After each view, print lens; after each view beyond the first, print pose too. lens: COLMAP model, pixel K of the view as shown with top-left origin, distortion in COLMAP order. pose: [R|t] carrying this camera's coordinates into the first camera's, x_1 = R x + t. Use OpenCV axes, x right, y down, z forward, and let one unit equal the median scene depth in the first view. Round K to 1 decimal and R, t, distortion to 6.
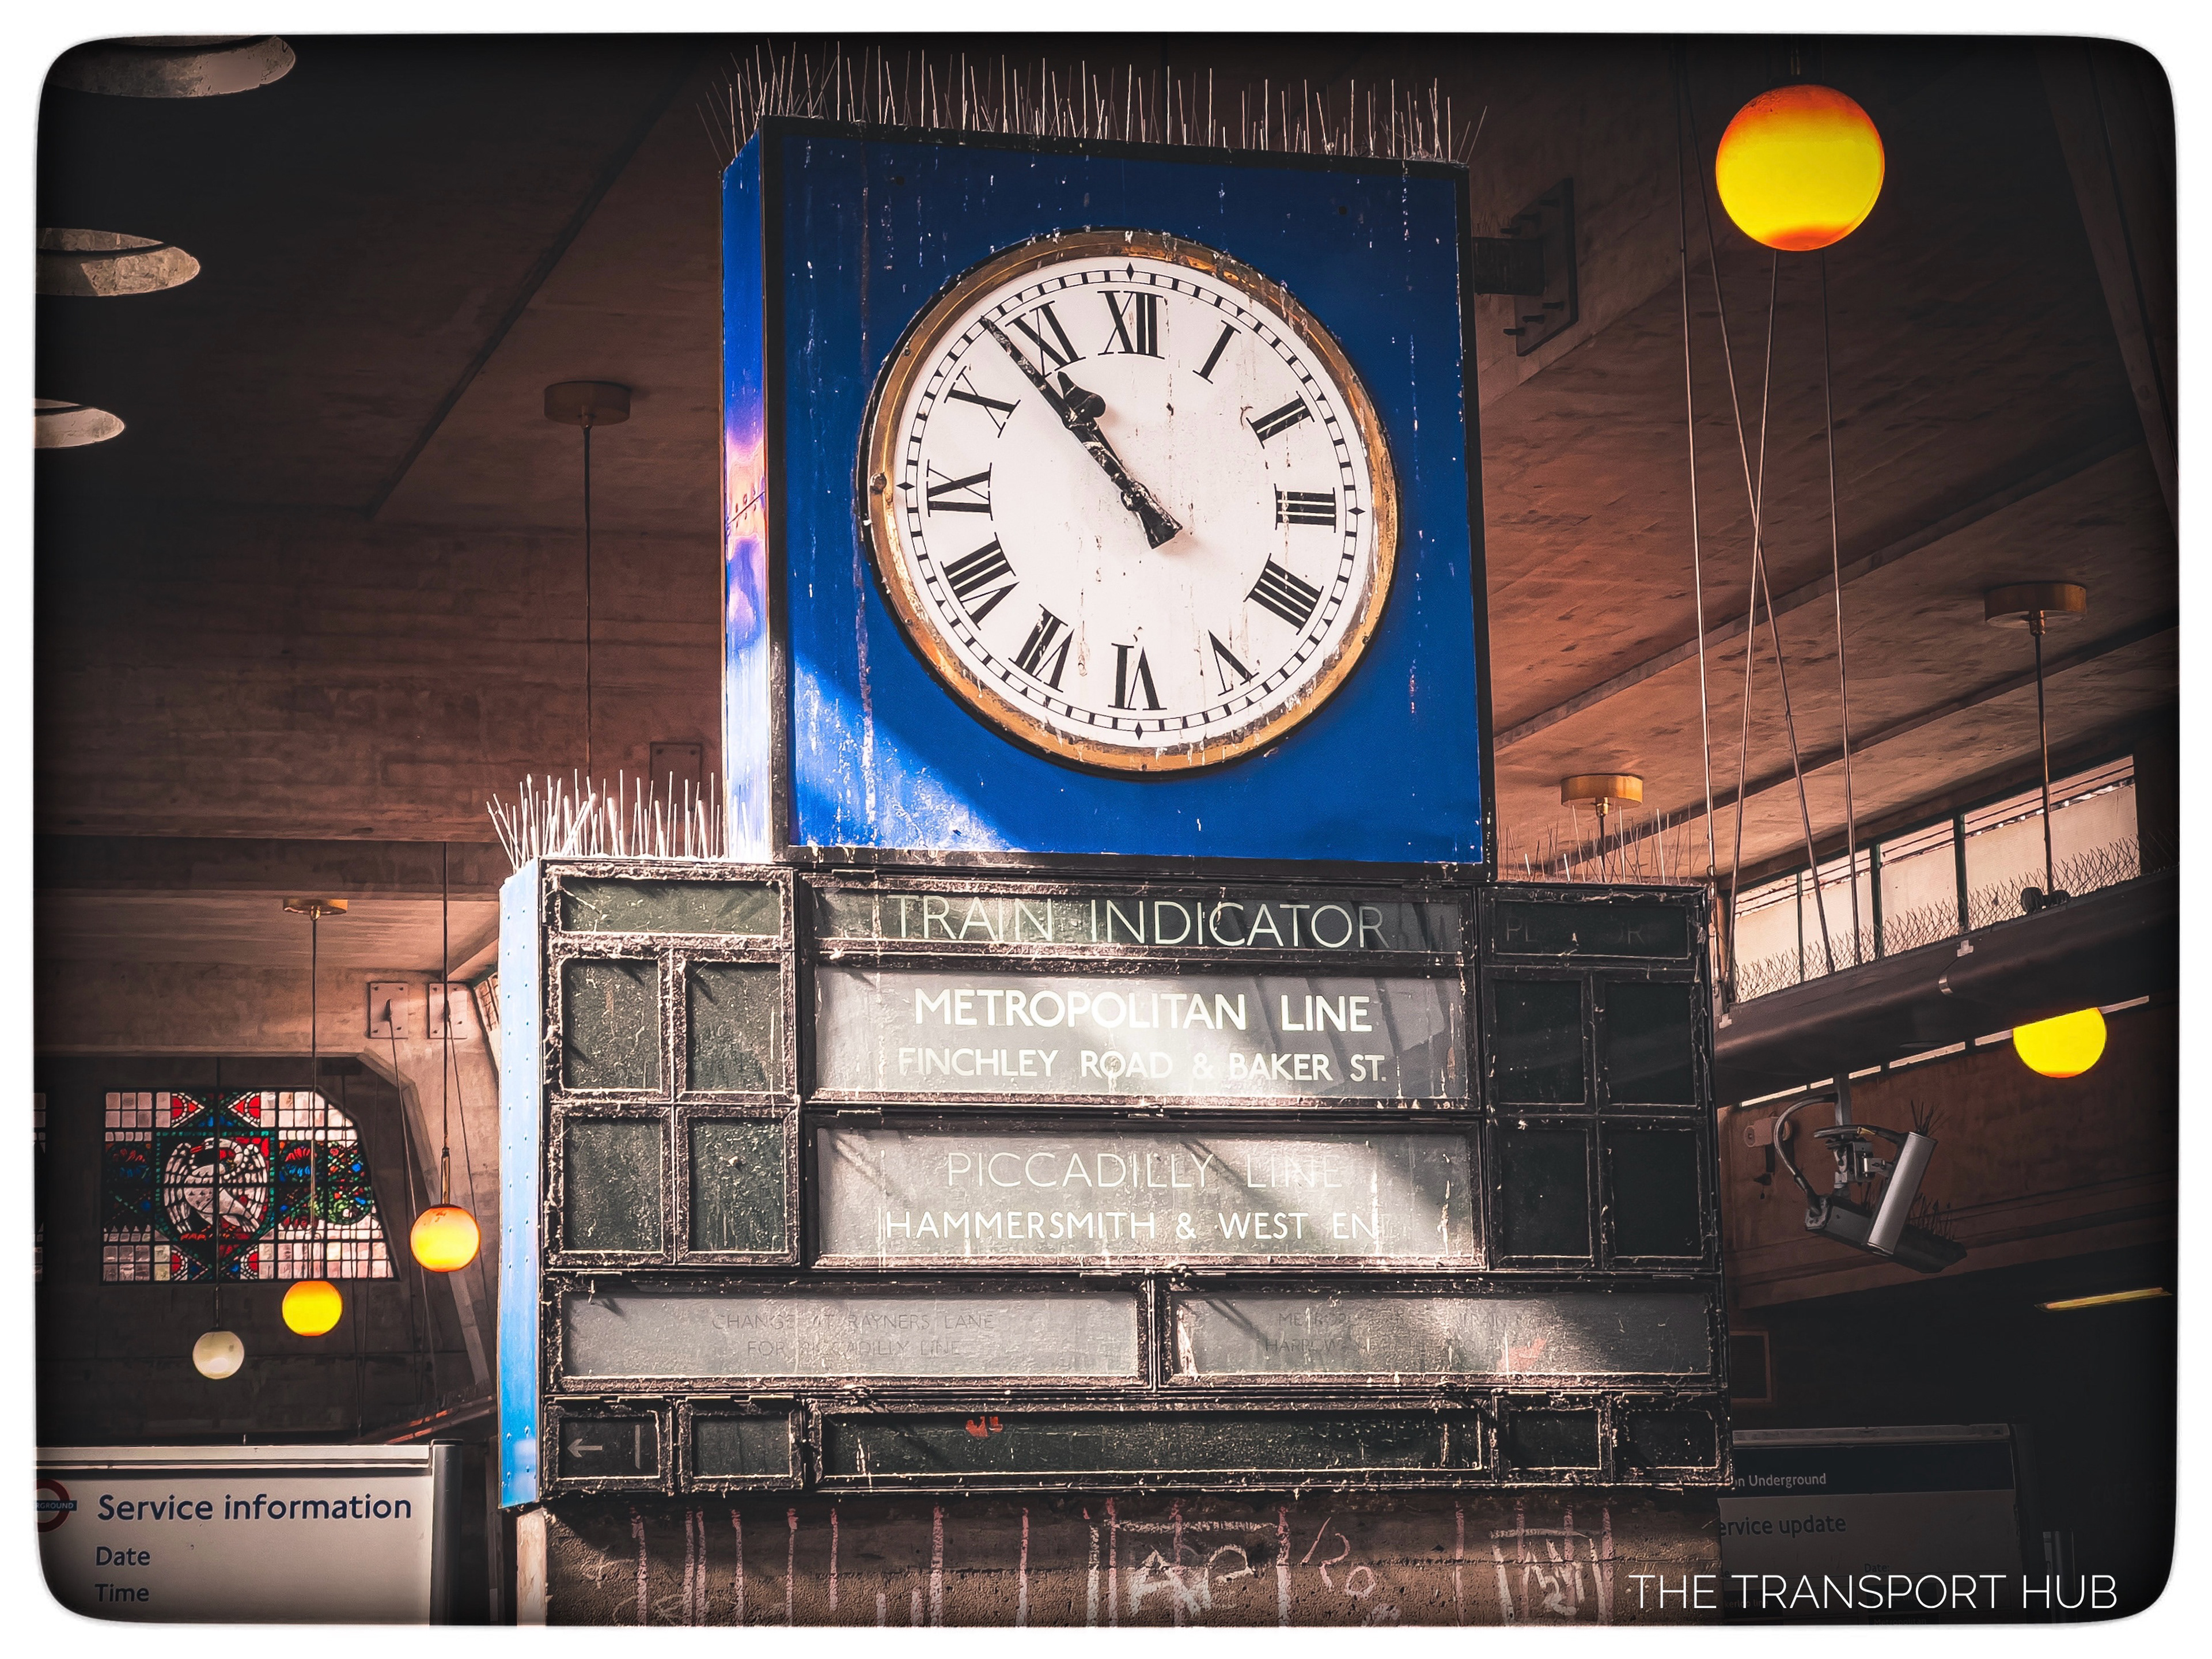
lens RADIAL K [[4976.8, 0, 1106.0], [0, 4976.8, 829.5], [0, 0, 1]] dist [0.222168, 0.176219]
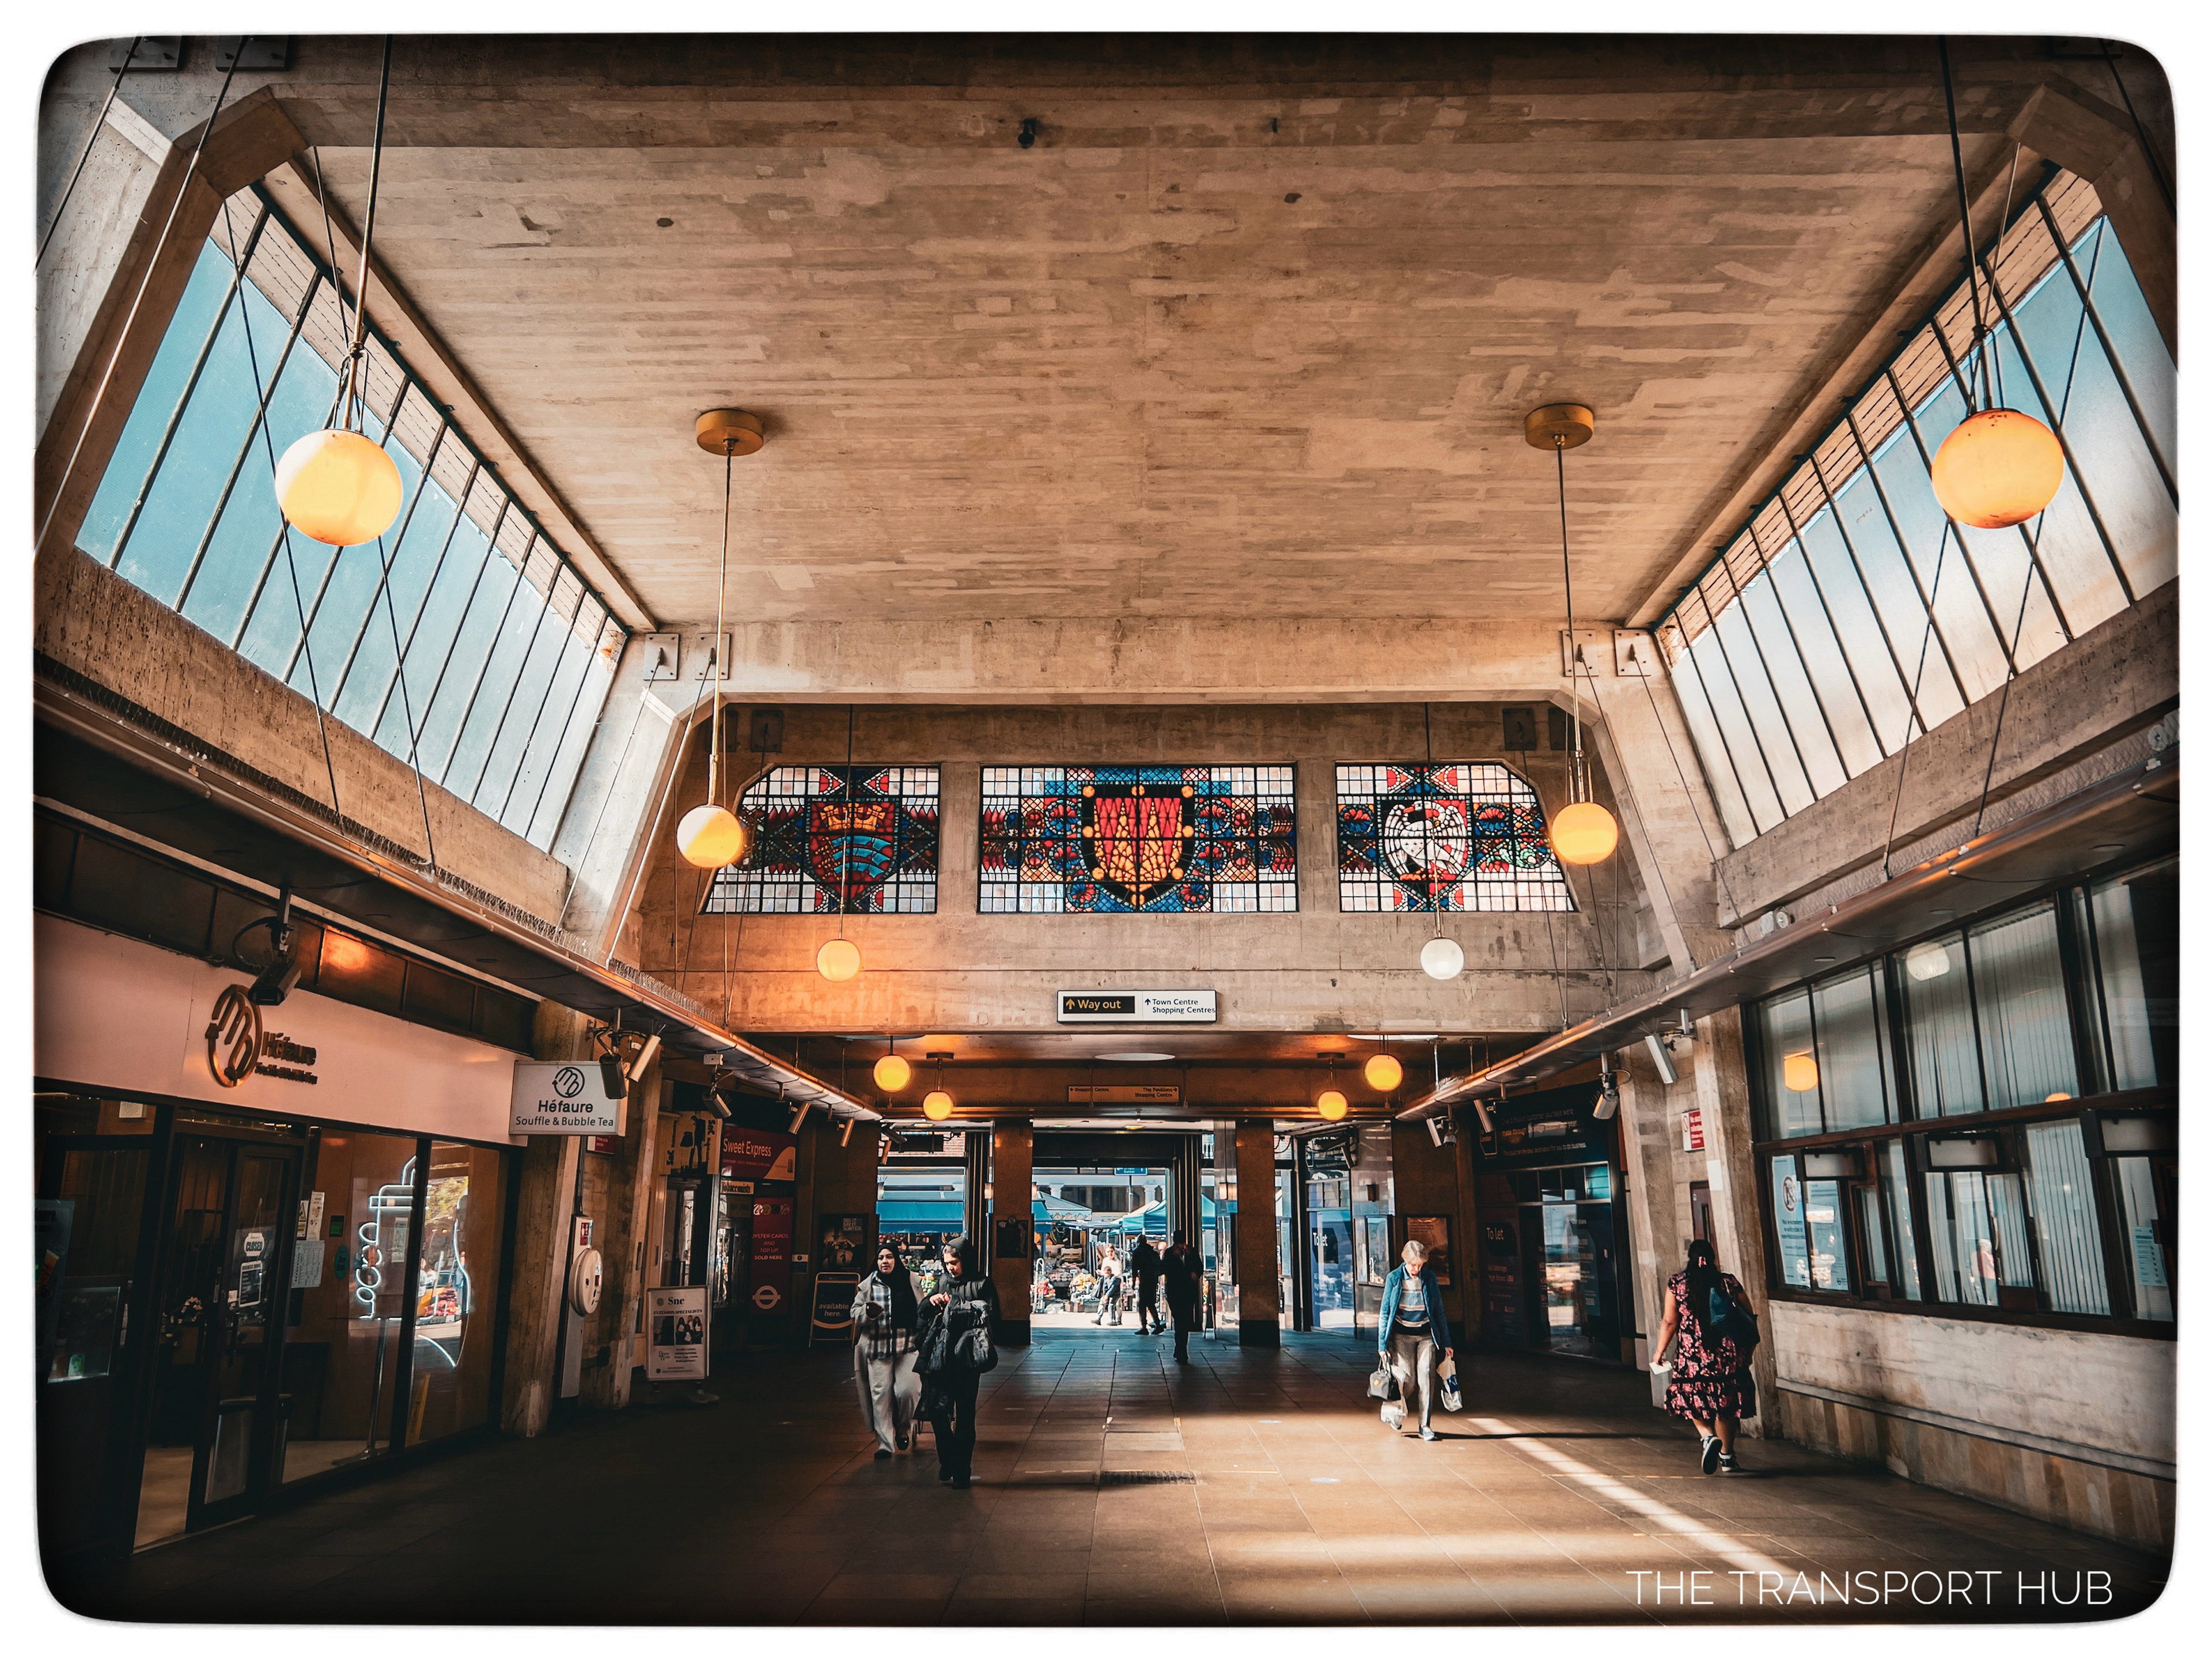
lens RADIAL K [[1671.8, 0, 1106.0], [0, 1671.8, 829.5], [0, 0, 1]] dist [0.079734, 0.000520]
pose [[0.952466, -0.048357, -0.300783, -0.127418], [0.025494, 0.996510, -0.079480, 0.100240], [0.303577, 0.068034, 0.950375, 0.578075]]
